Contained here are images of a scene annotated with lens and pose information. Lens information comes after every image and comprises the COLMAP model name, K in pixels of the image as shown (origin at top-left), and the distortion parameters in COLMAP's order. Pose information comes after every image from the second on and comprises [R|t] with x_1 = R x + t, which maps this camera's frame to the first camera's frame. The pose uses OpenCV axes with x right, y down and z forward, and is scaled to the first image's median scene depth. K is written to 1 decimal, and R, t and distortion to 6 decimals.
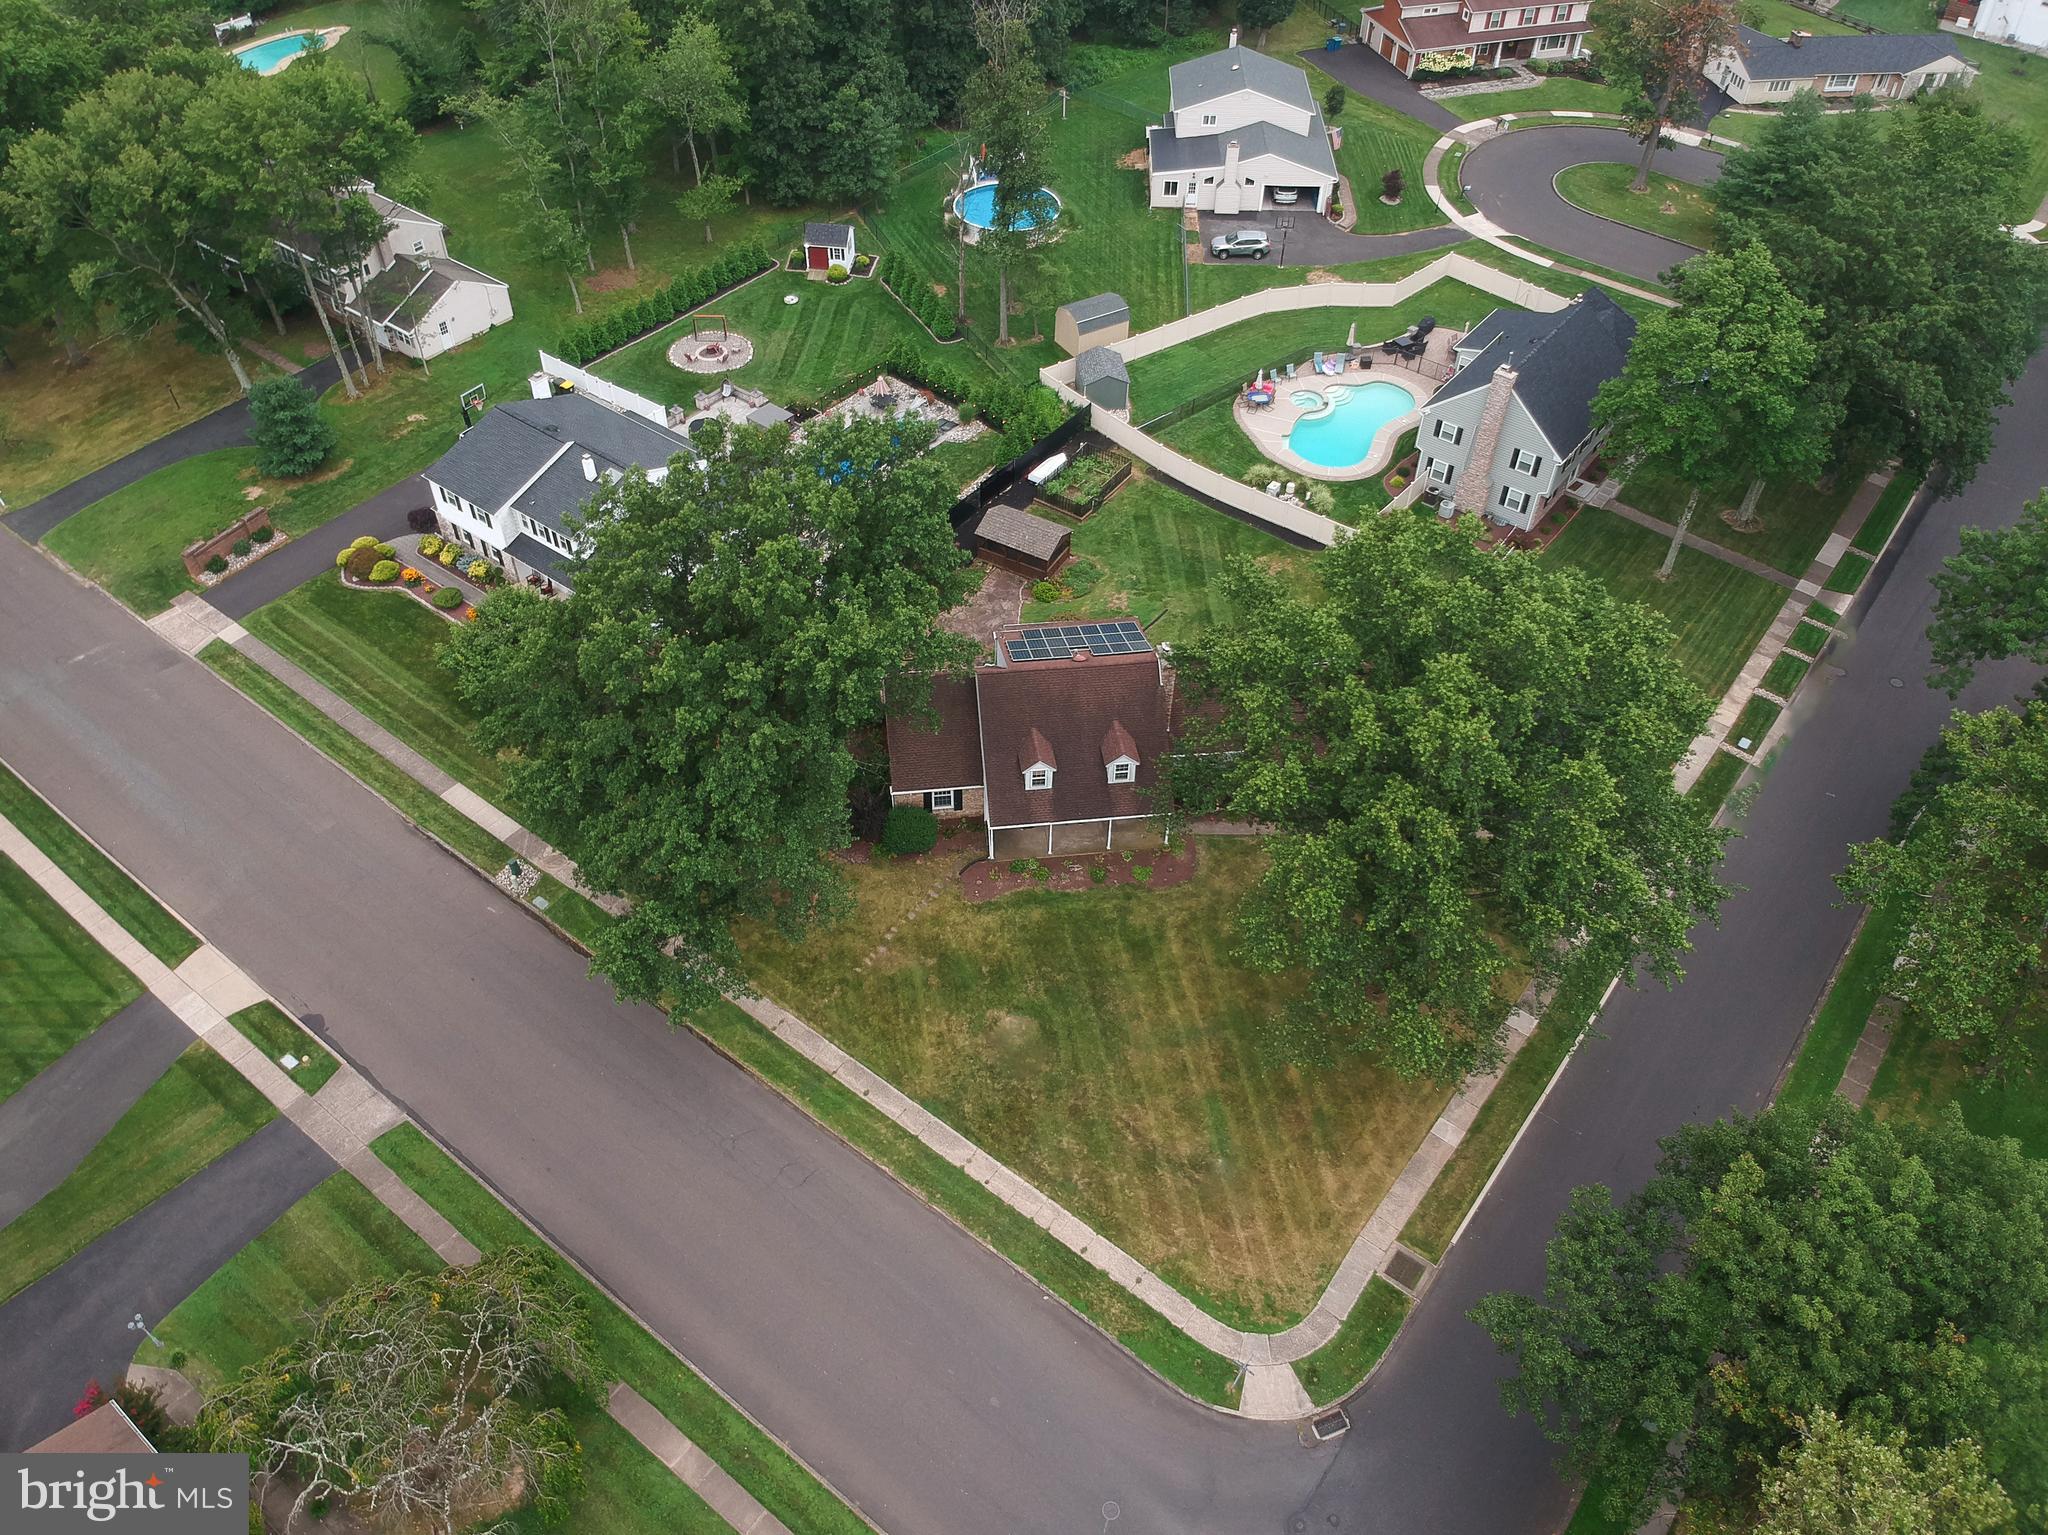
lens RADIAL K [[1536.3, 0, 999.7], [0, 1536.3, 746.4], [0, 0, 1]] dist [0.085343, -0.163783]
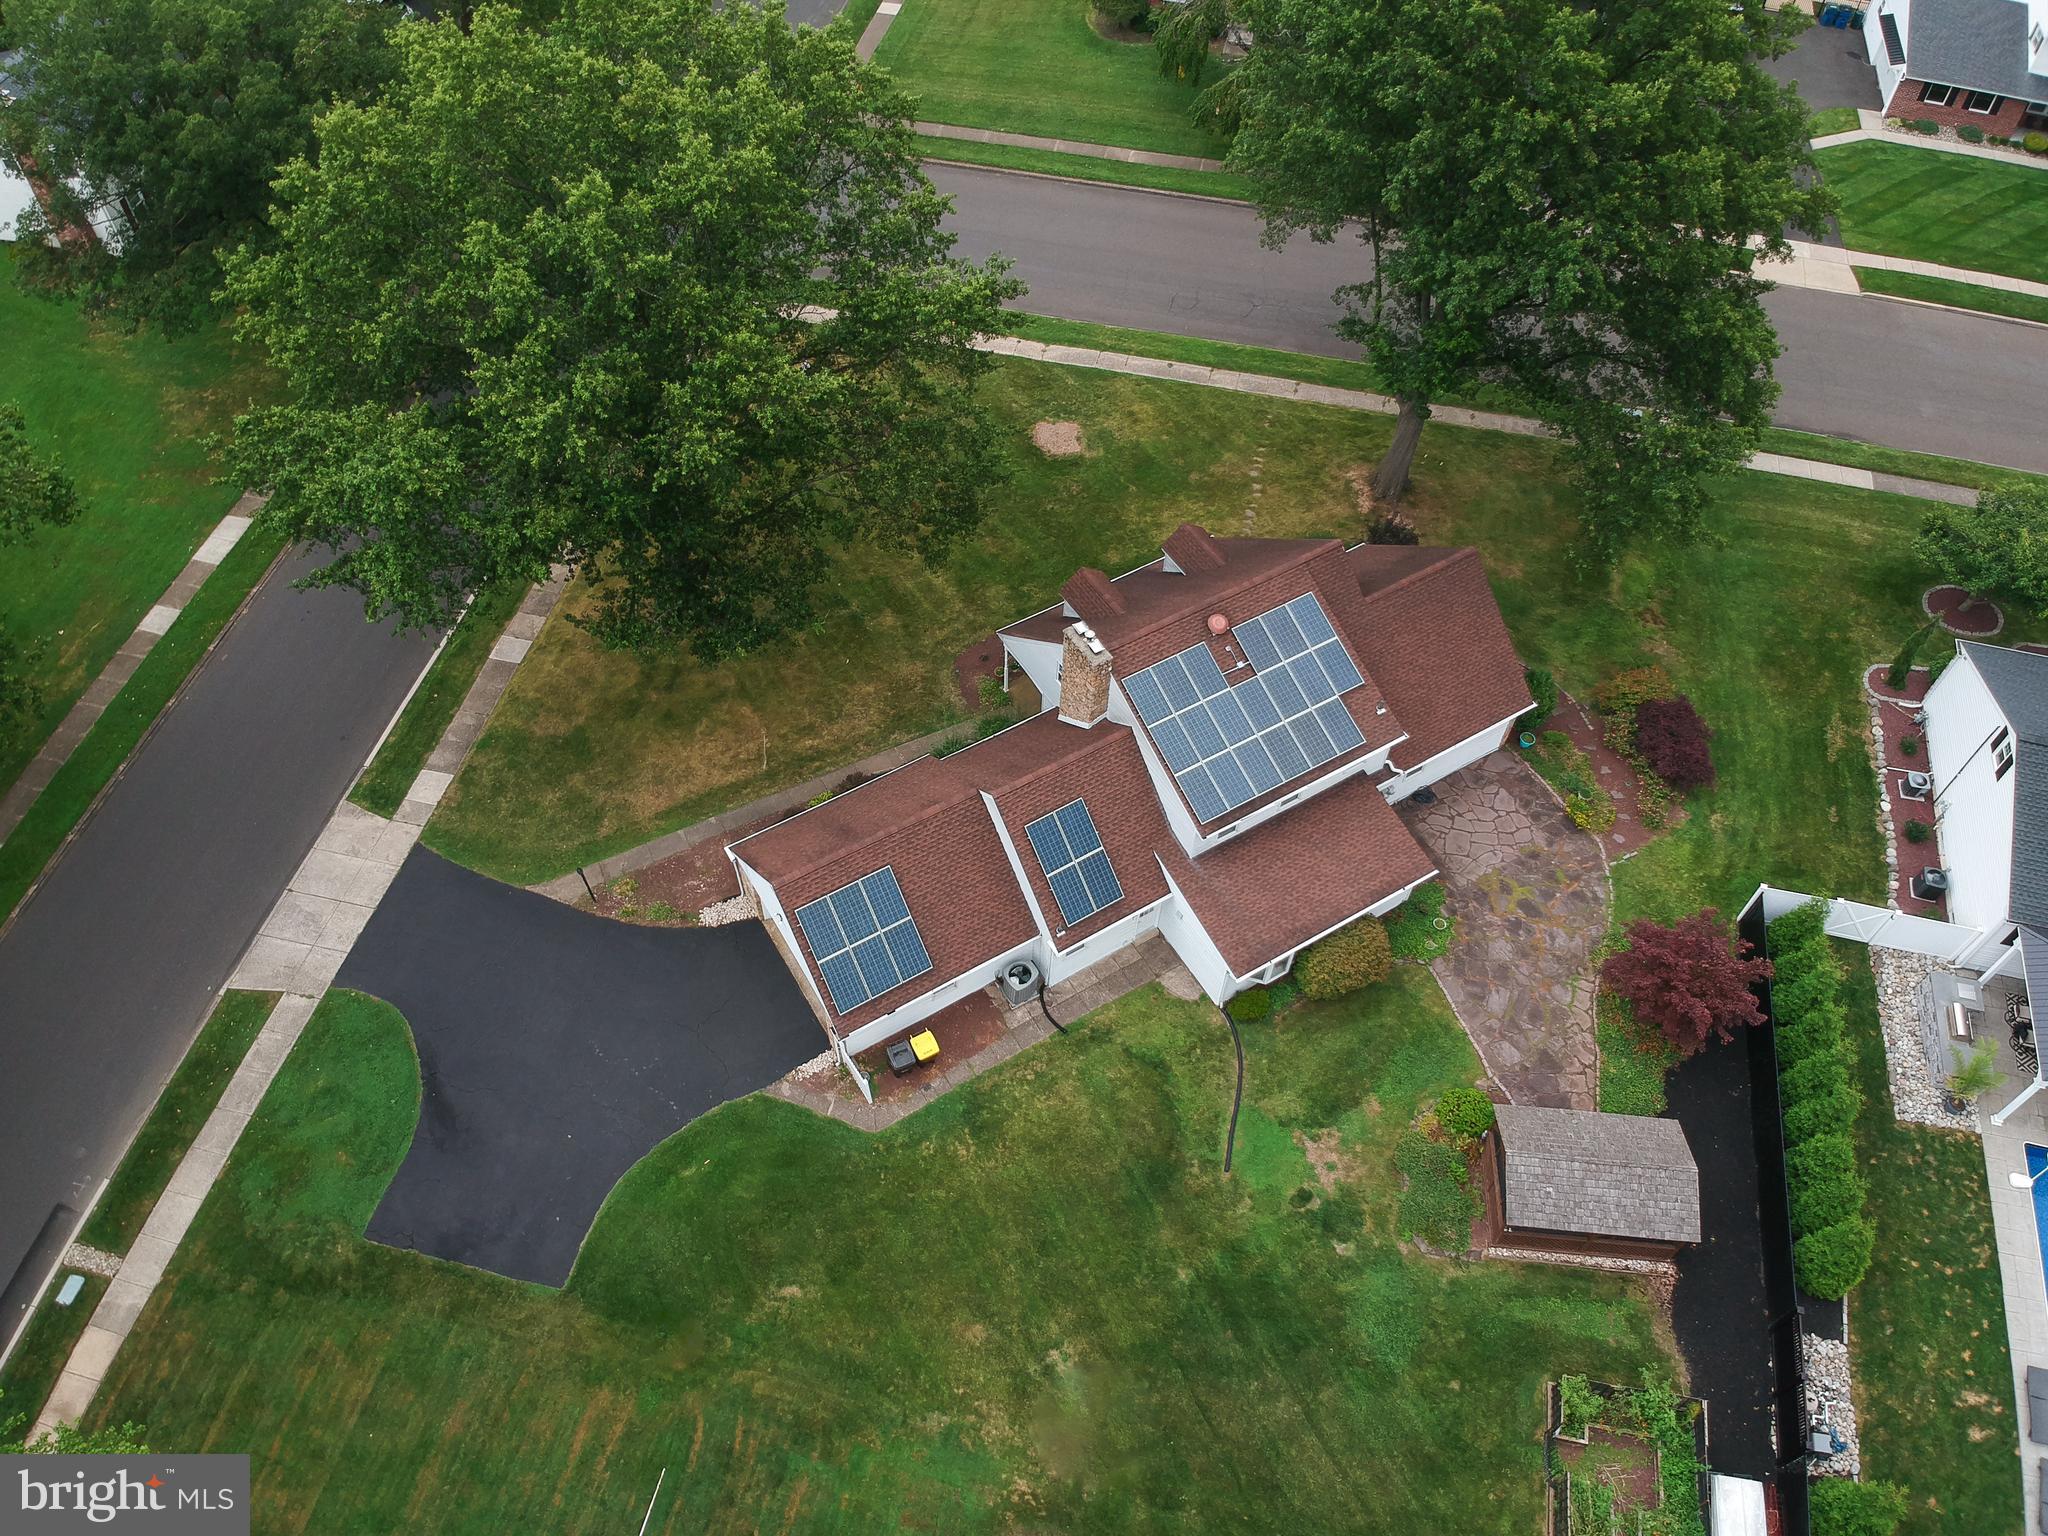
lens RADIAL K [[1554.5, 0, 1030.8], [0, 1554.5, 726.3], [0, 0, 1]] dist [0.047775, -0.112203]
pose [[-0.906899, 0.312624, -0.282490, 0.316733], [-0.314216, -0.055123, 0.947750, -0.638917], [0.280717, 0.948276, 0.148223, 0.945286]]
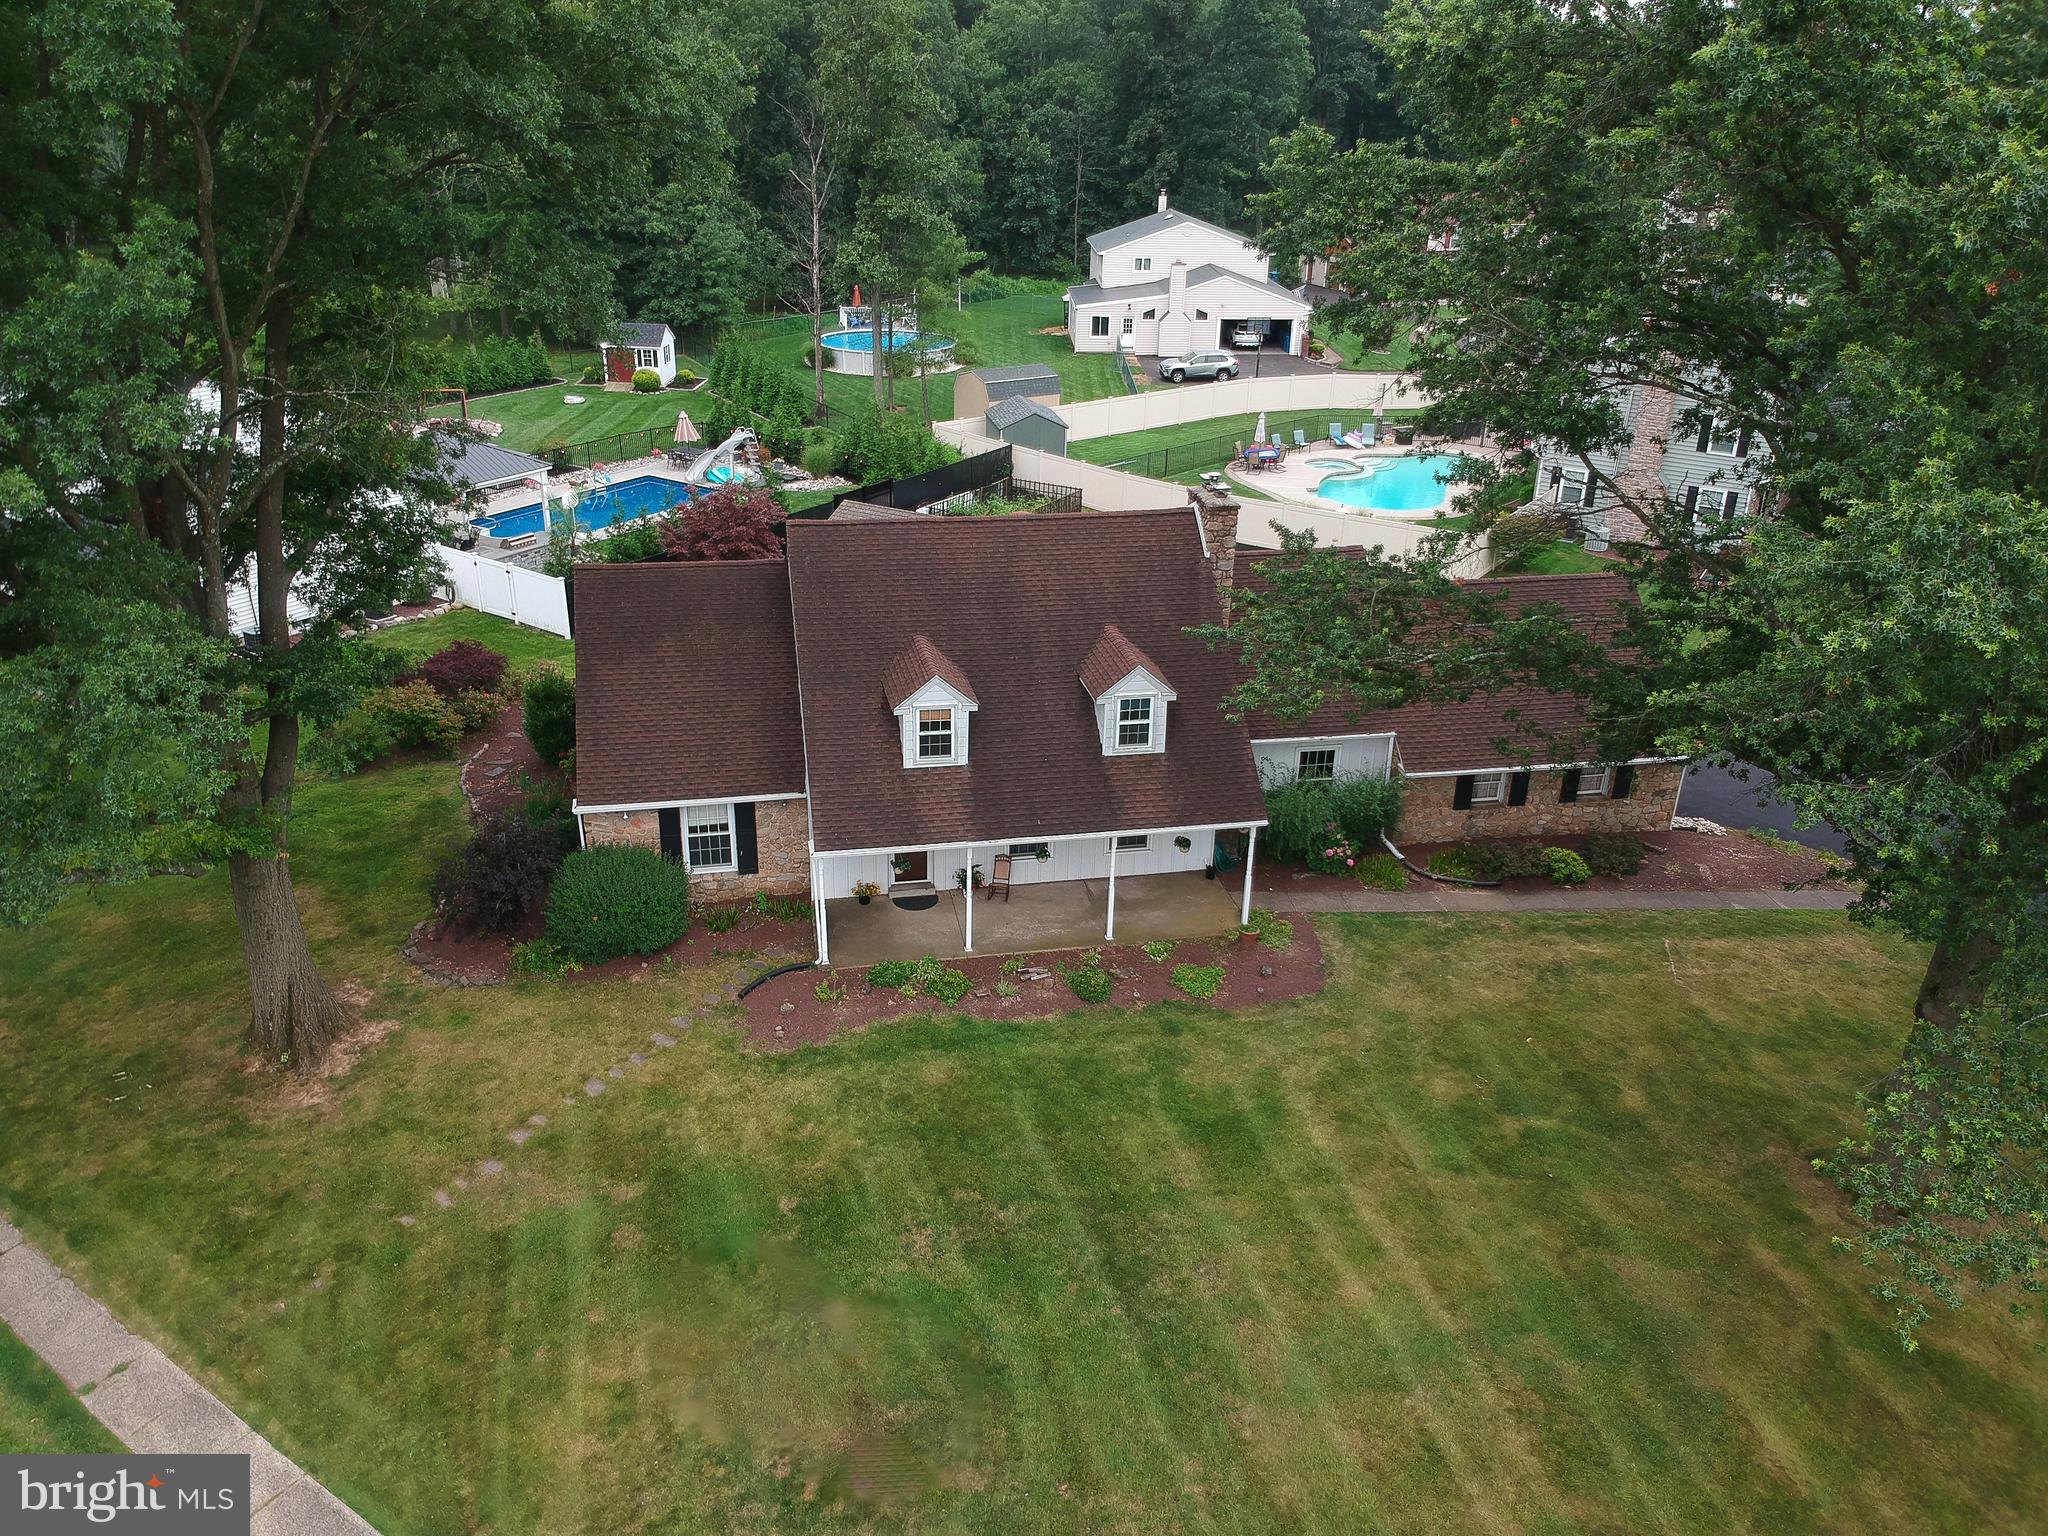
lens RADIAL K [[1537.5, 0, 1014.7], [0, 1537.5, 707.5], [0, 0, 1]] dist [0.082087, -0.166139]
pose [[0.997326, -0.015604, 0.071392, 0.017282], [0.041105, 0.927523, -0.371498, 0.165401], [-0.060421, 0.373439, 0.925685, 0.610181]]
